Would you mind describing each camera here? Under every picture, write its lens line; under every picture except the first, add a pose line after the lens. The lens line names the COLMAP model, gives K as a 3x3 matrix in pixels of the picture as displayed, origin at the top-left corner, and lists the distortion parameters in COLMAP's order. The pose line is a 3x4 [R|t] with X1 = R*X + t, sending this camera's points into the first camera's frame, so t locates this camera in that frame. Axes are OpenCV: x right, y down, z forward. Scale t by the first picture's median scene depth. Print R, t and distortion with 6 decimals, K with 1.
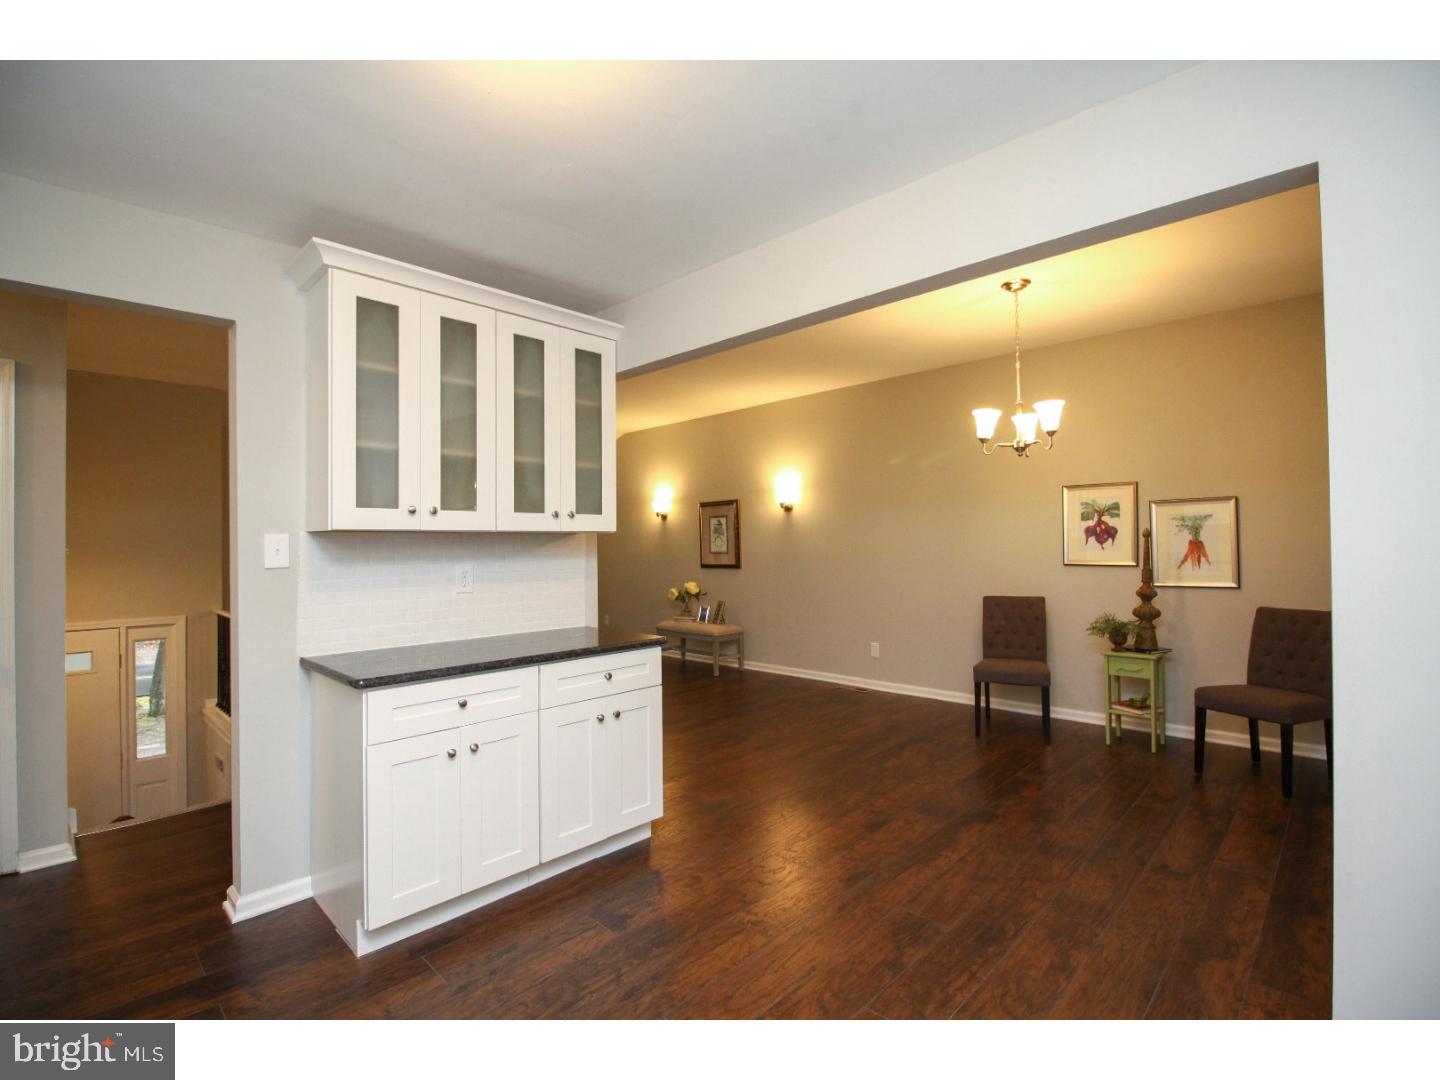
lens RADIAL K [[664.8, 0, 720.7], [0, 664.8, 506.0], [0, 0, 1]] dist [0.000043, -0.014980]
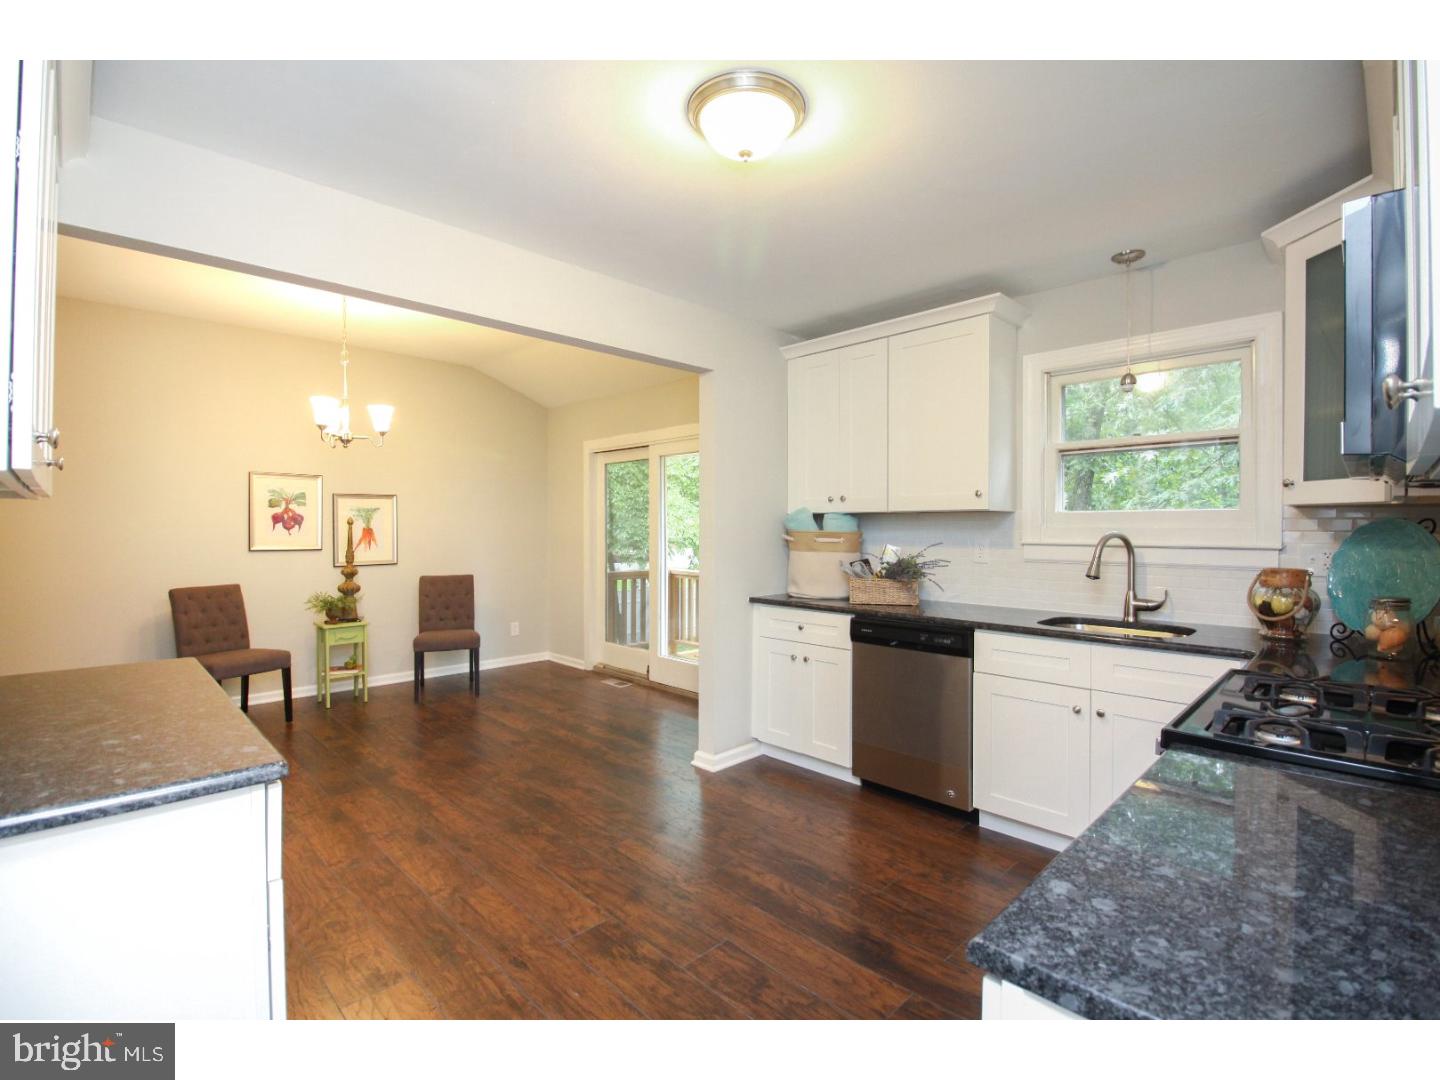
lens RADIAL K [[667.4, 0, 720.0], [0, 667.4, 535.3], [0, 0, 1]] dist [0.000589, -0.015472]
pose [[0.026792, -0.011295, 0.999577, -0.483424], [-0.070168, 0.997449, 0.013152, 0.002497], [-0.997175, -0.070491, 0.025931, 0.276896]]
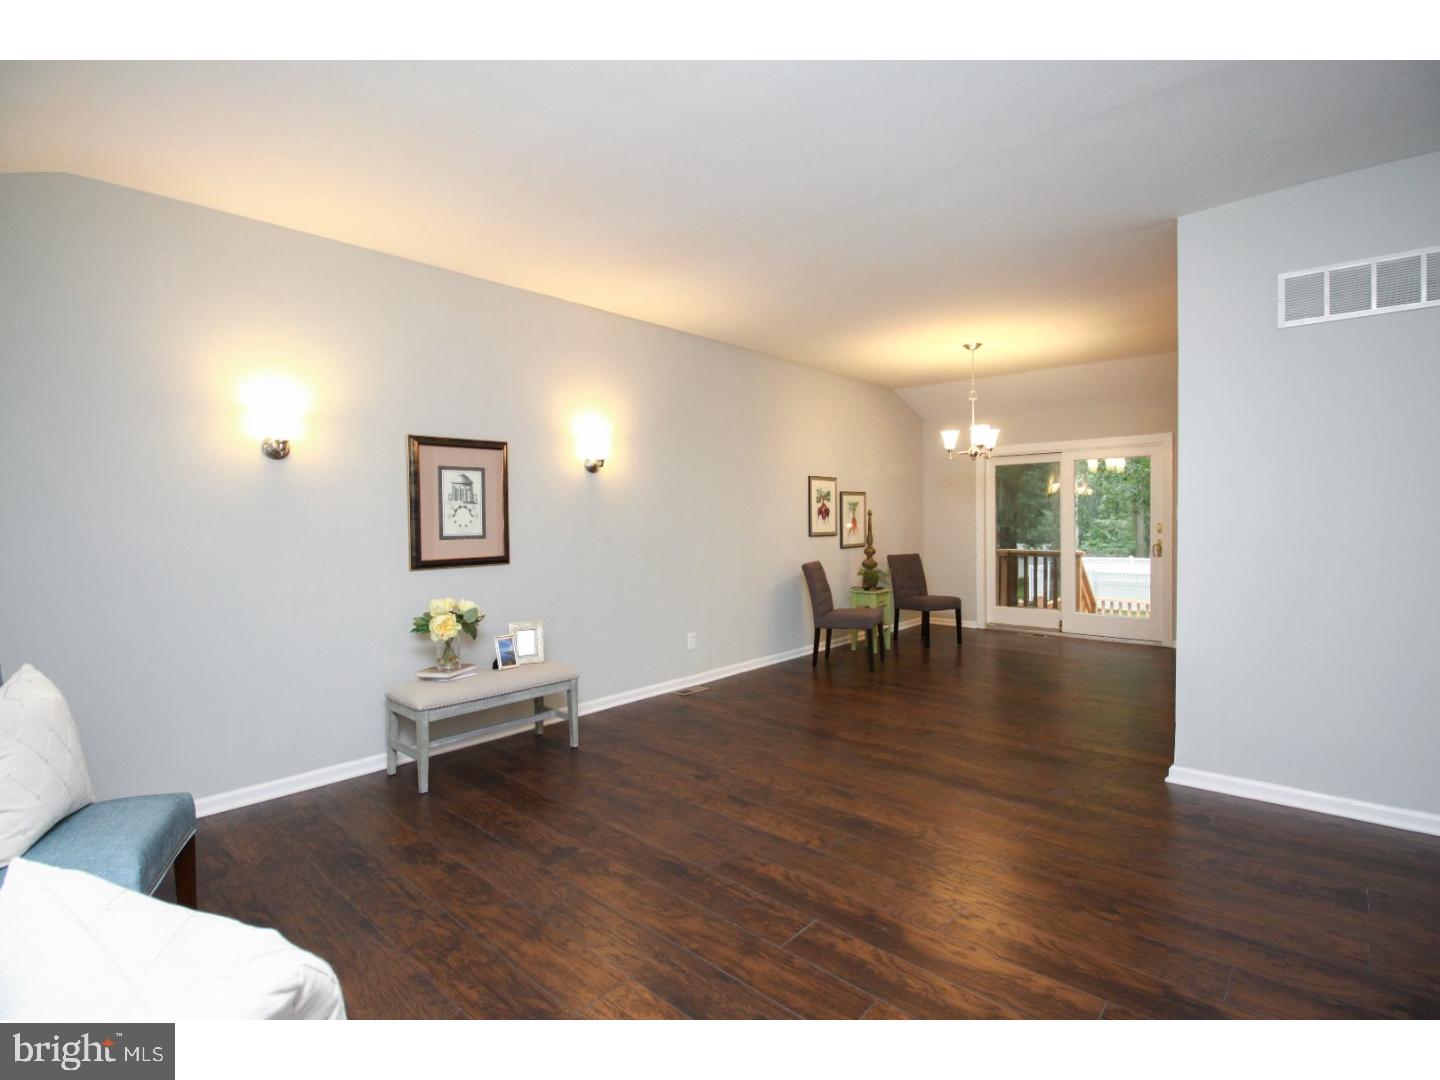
lens RADIAL K [[693.8, 0, 720.0], [0, 693.8, 540.0], [0, 0, 1]] dist [0.000375, 0.000012]
pose [[-0.038213, -0.031366, 0.998777, -0.877436], [-0.059271, 0.997819, 0.029068, 0.069583], [-0.997510, -0.058088, -0.039989, 1.276866]]
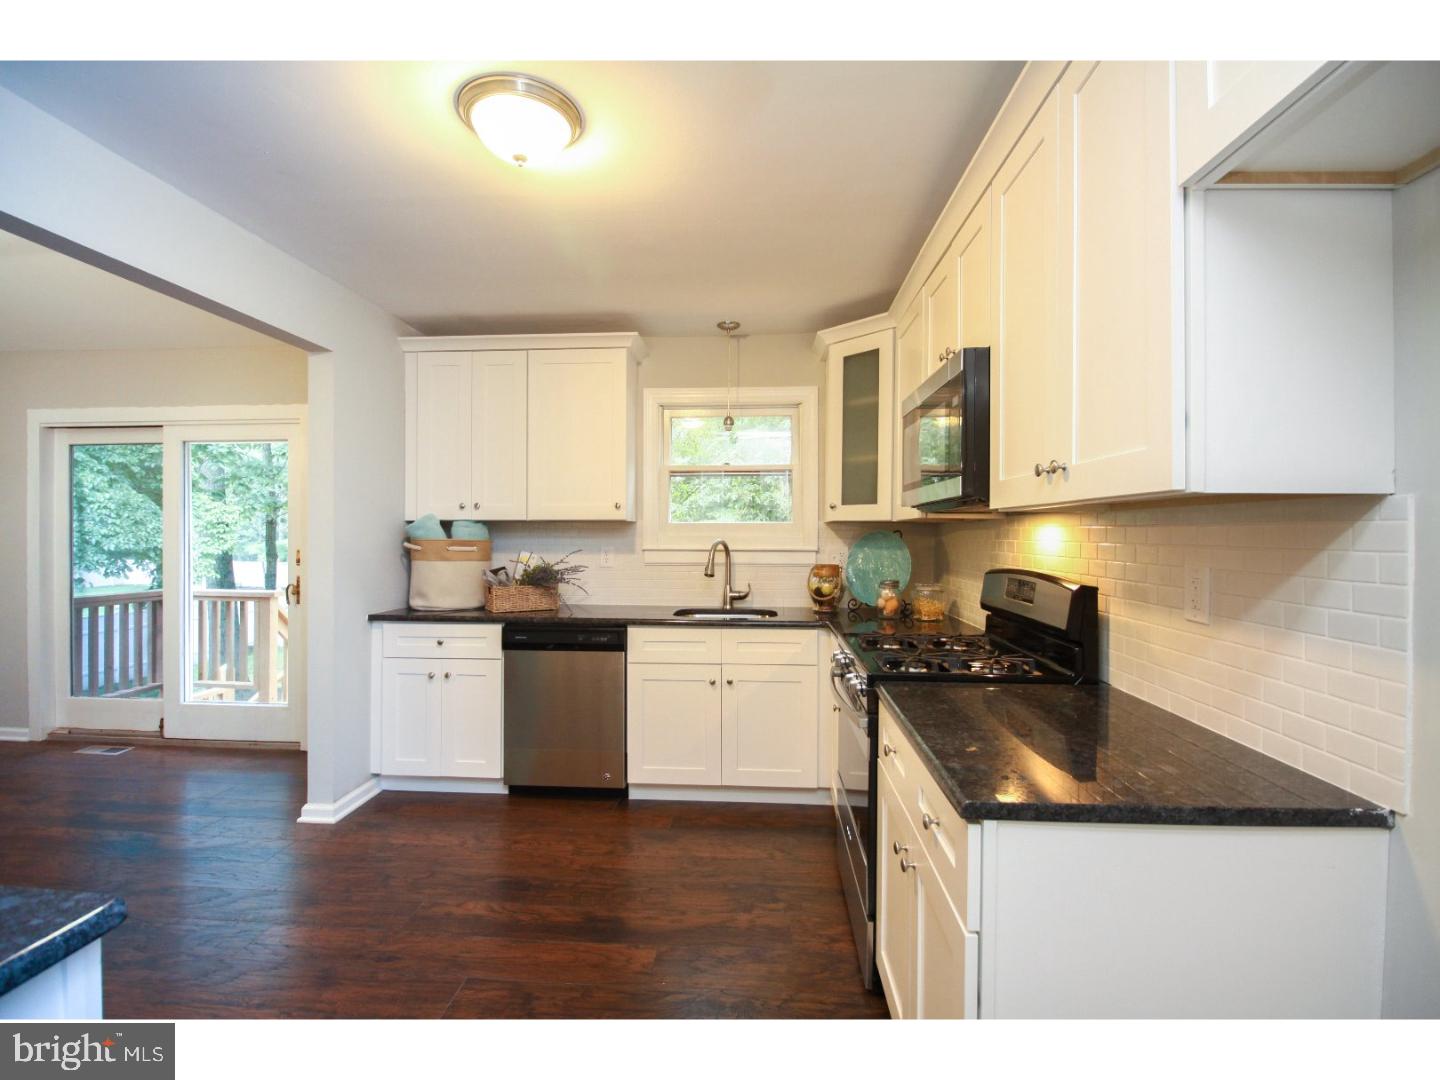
lens RADIAL K [[667.4, 0, 720.0], [0, 667.4, 535.3], [0, 0, 1]] dist [0.000589, -0.015472]
pose [[-0.644507, -0.002471, 0.764595, -0.459593], [-0.054862, 0.997567, -0.043022, 0.010898], [-0.762628, -0.069675, -0.643074, 0.433880]]
